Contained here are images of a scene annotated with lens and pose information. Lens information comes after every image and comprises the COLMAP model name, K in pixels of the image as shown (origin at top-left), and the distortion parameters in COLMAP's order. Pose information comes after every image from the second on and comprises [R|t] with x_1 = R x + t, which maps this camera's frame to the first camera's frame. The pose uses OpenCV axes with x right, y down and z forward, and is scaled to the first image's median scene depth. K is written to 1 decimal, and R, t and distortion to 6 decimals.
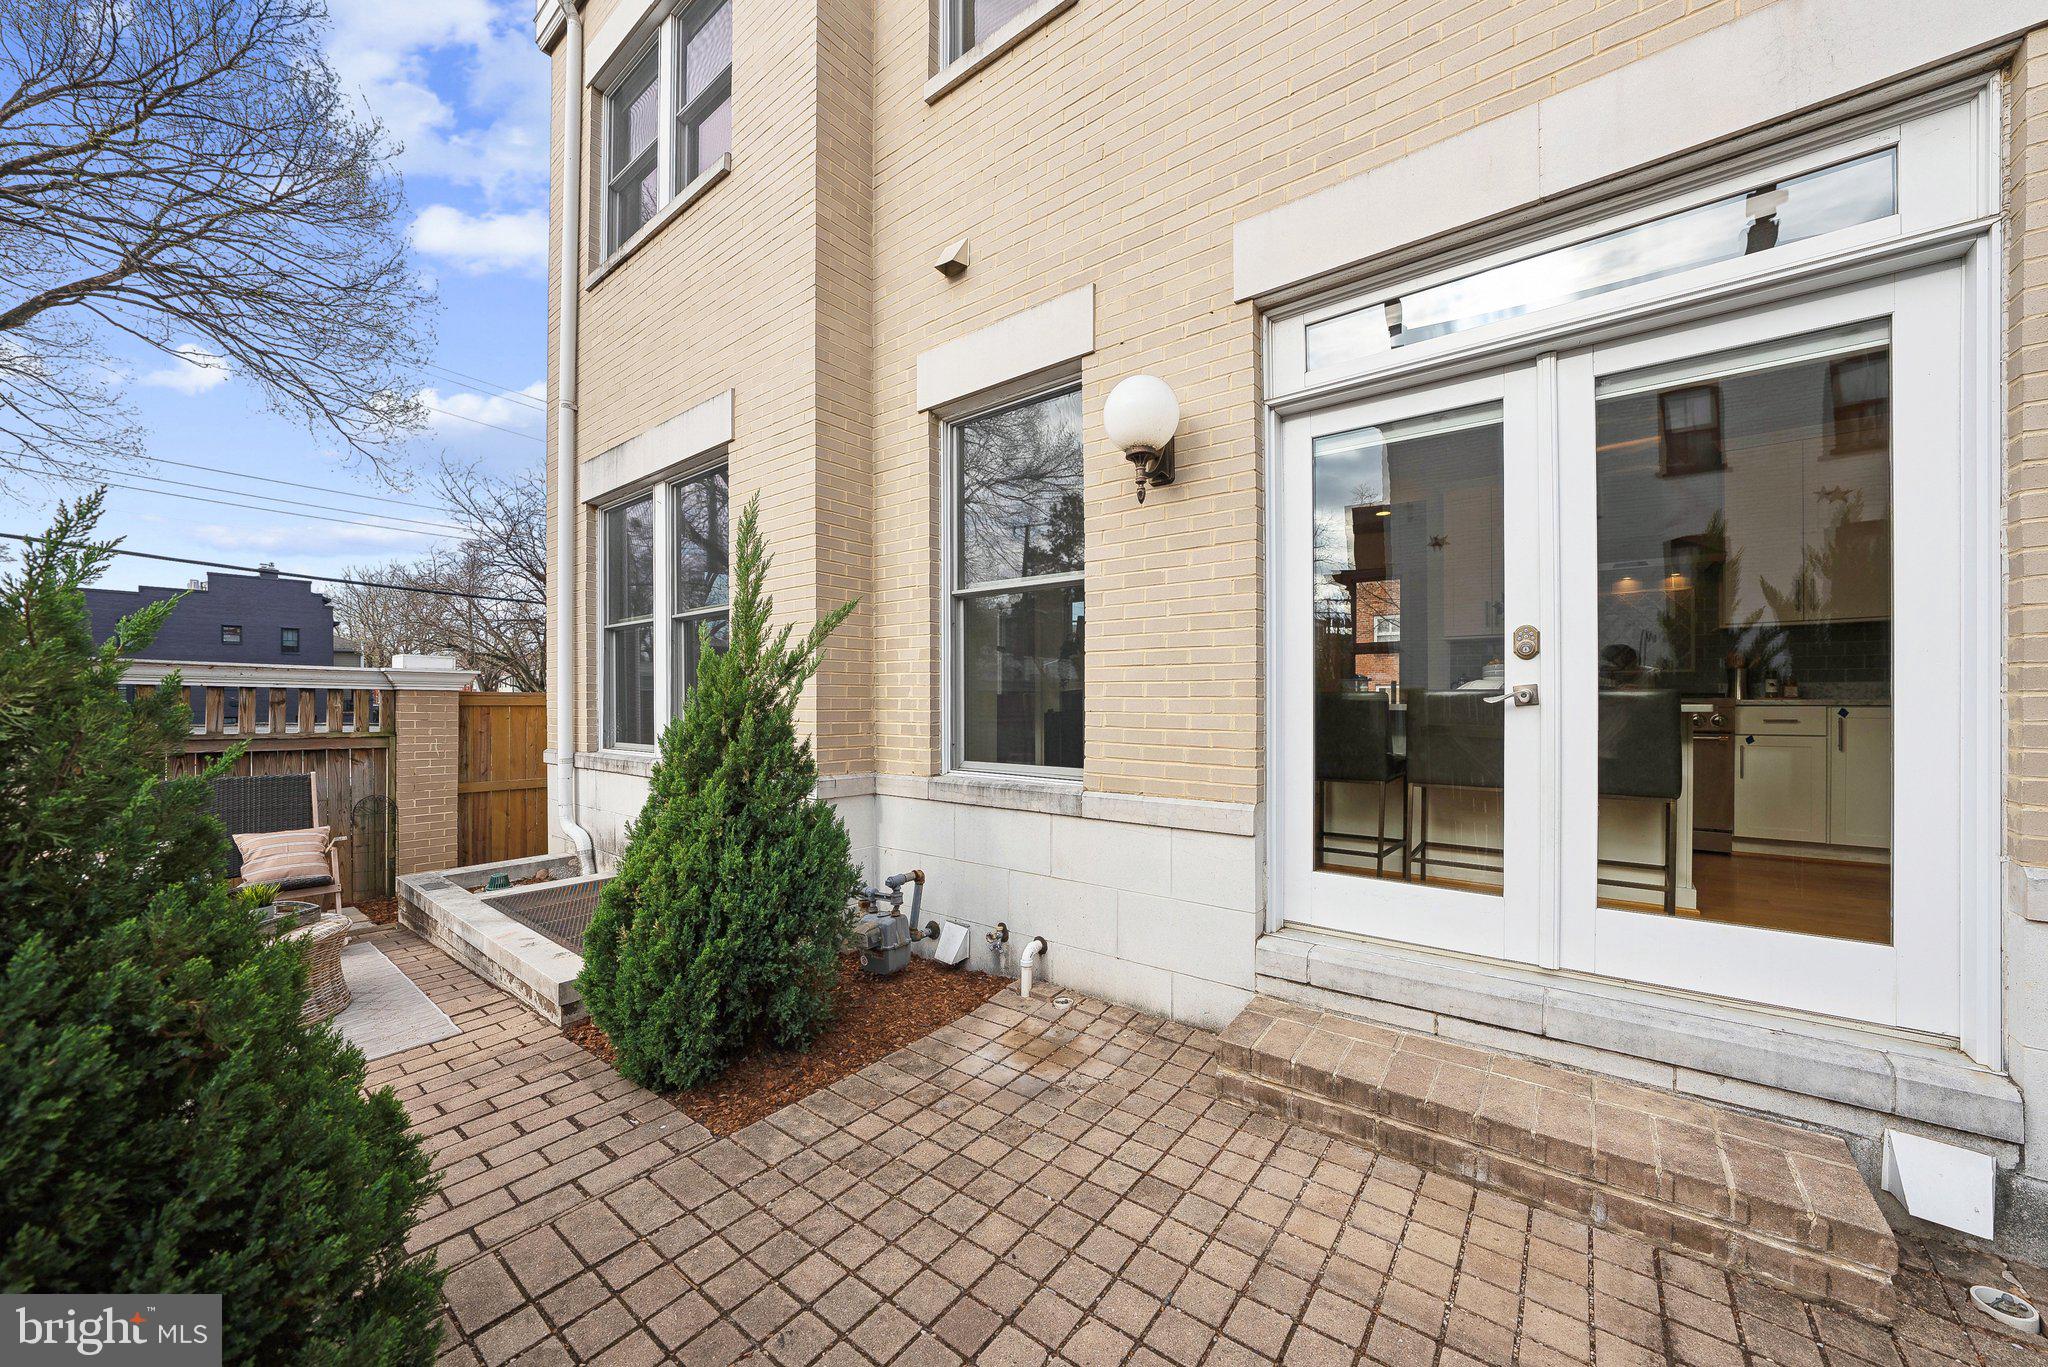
lens RADIAL K [[735.7, 0, 1015.2], [0, 735.7, 708.2], [0, 0, 1]] dist [-0.008030, 0.000180]
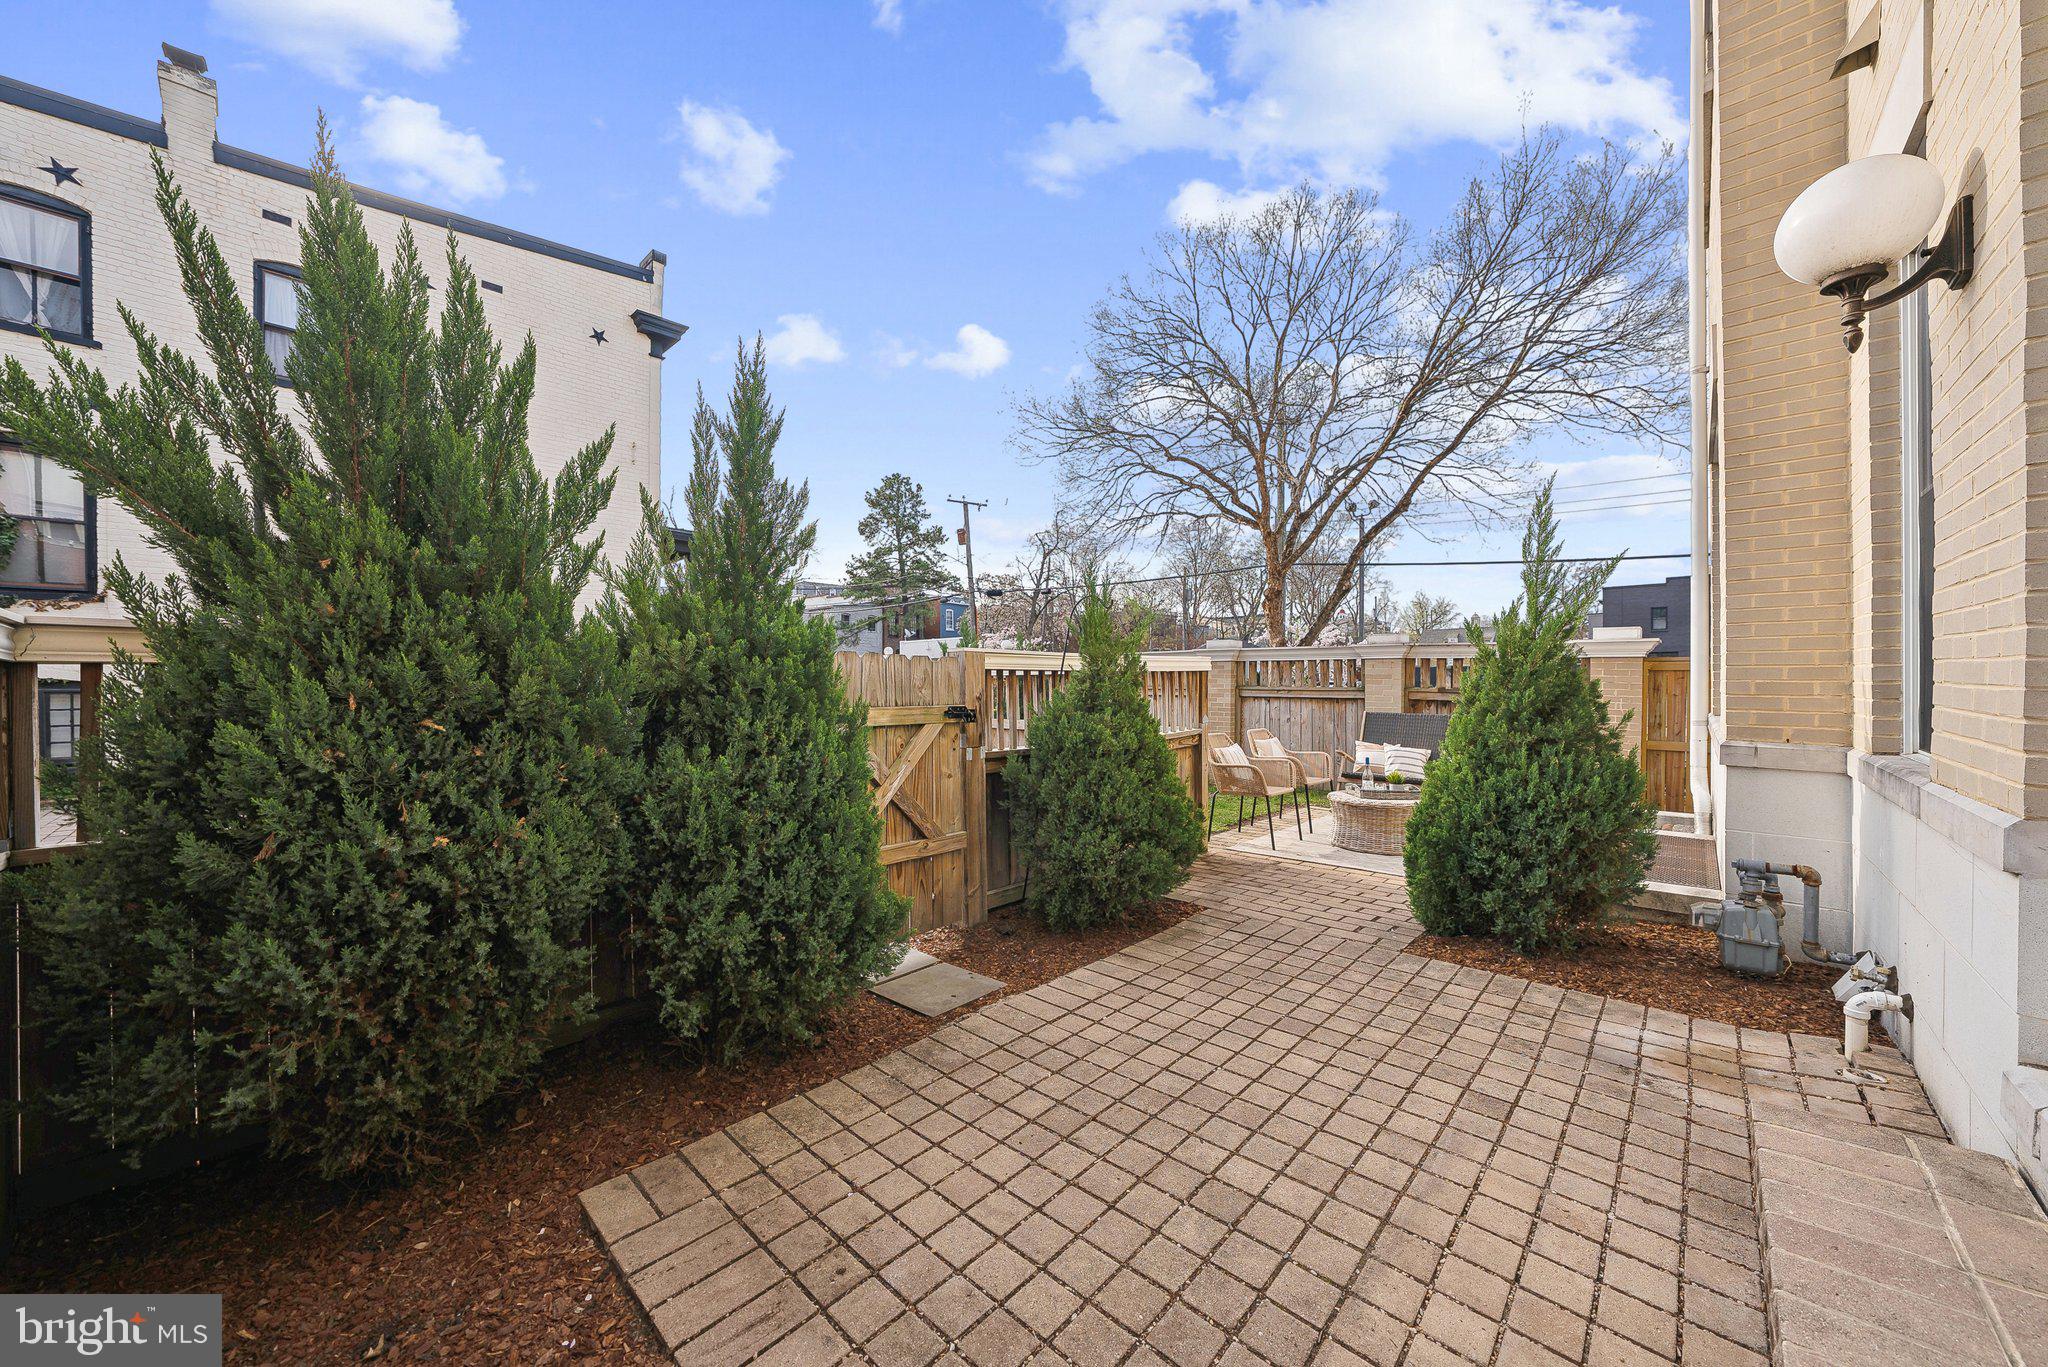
lens RADIAL K [[735.7, 0, 1015.2], [0, 735.7, 708.2], [0, 0, 1]] dist [-0.008030, 0.000180]
pose [[-0.084669, 0.041196, -0.995557, 0.977707], [-0.004459, 0.999119, 0.041723, 0.029754], [0.996399, 0.007972, -0.084411, 0.299903]]
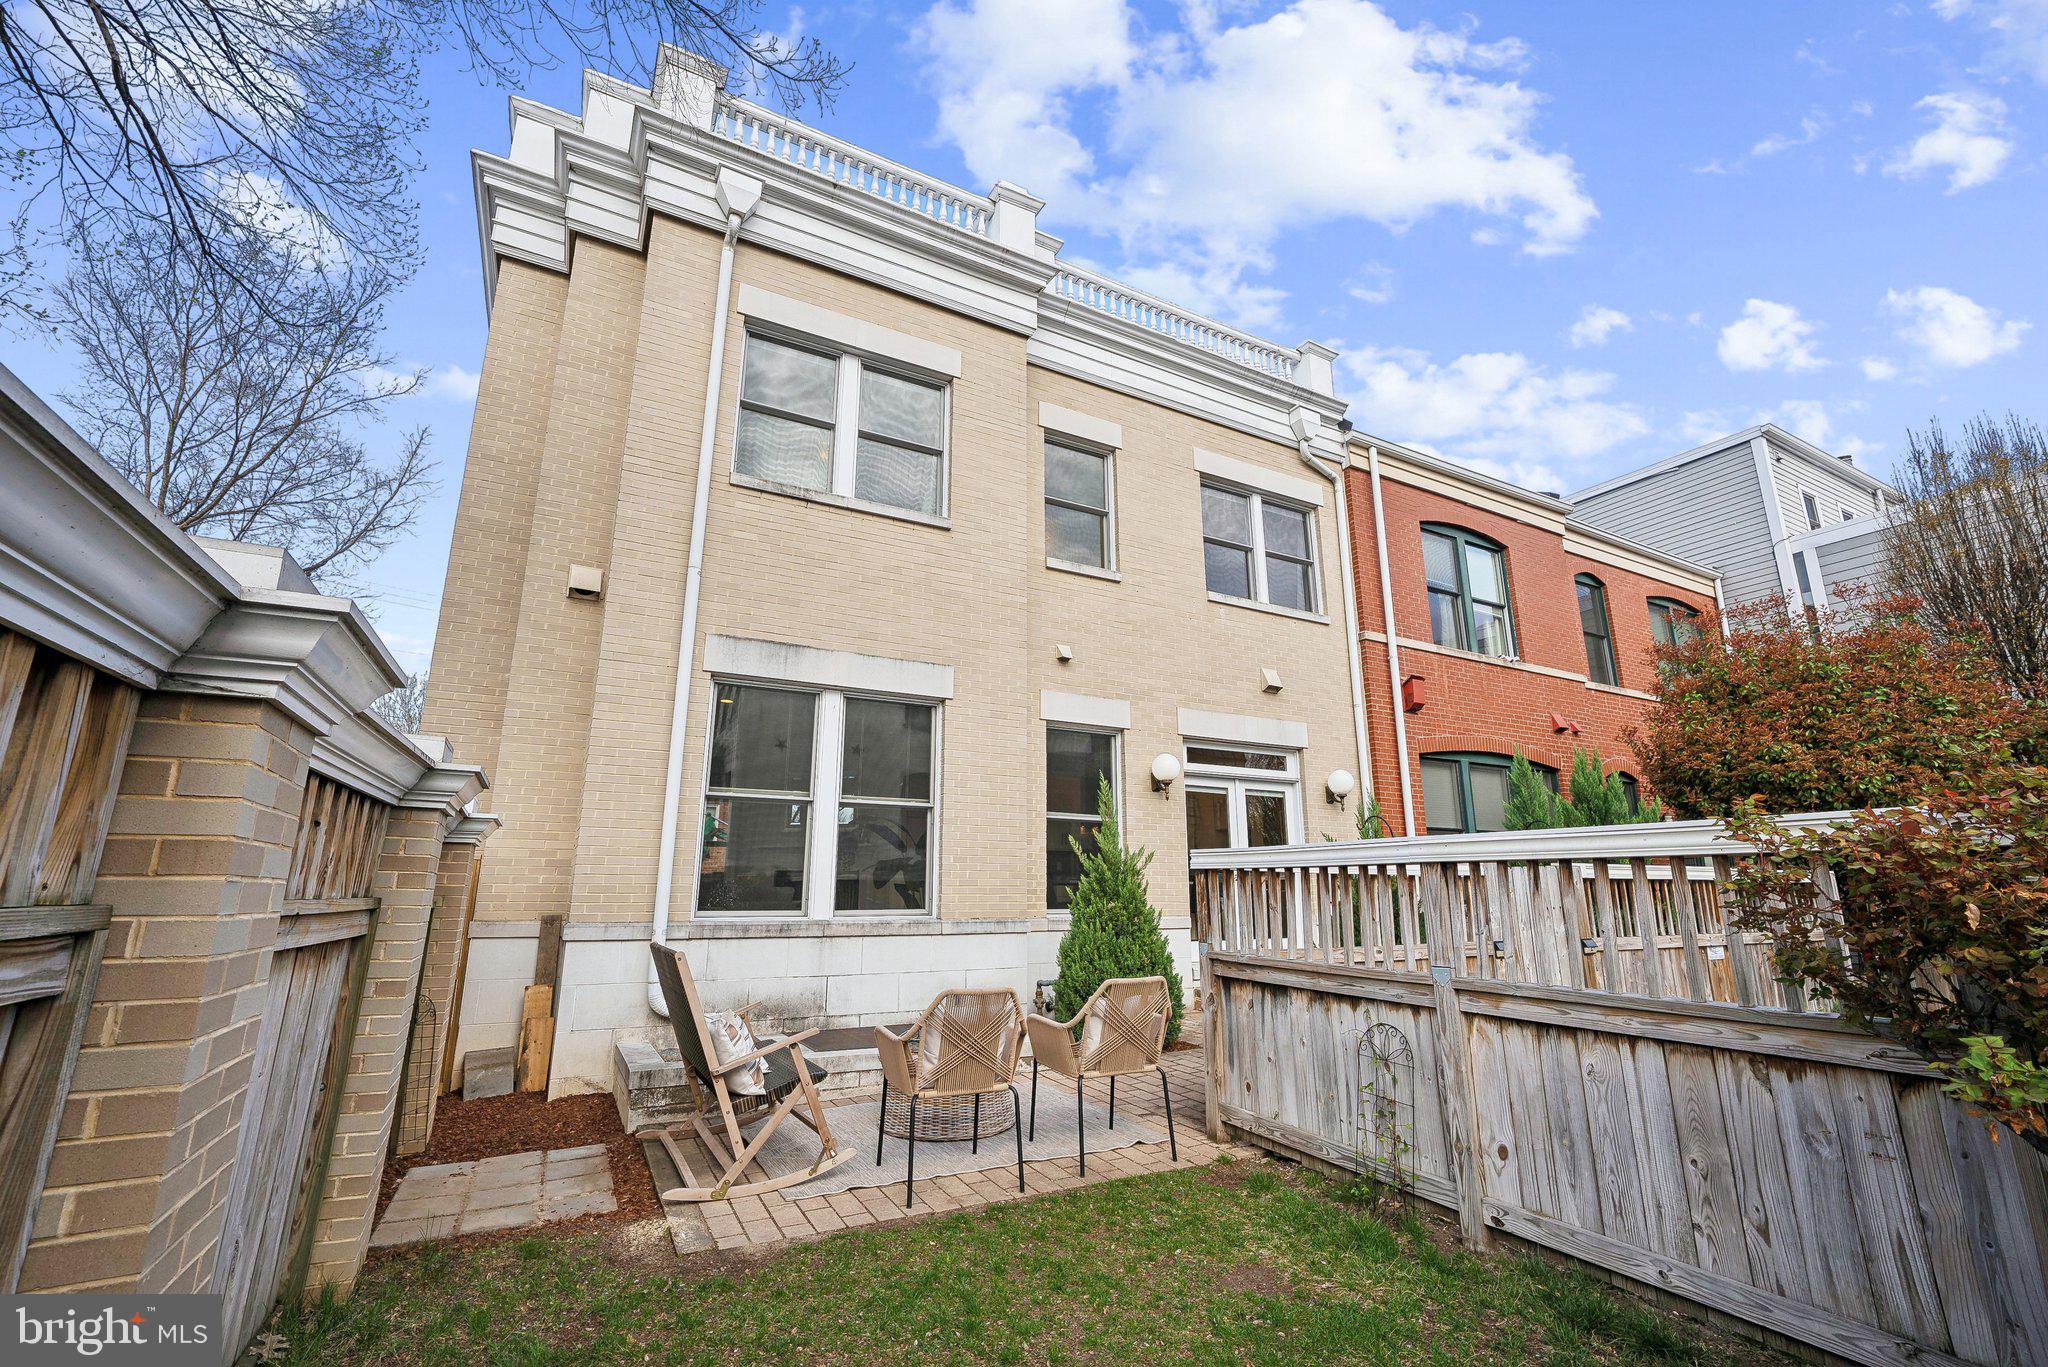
lens RADIAL K [[857.3, 0, 1012.1], [0, 857.3, 682.6], [0, 0, 1]] dist [-0.009678, -0.000128]
pose [[0.405114, 0.220391, 0.887305, -3.027897], [0.000198, 0.970490, -0.241143, 0.056341], [-0.914266, 0.097866, 0.393115, 0.266828]]
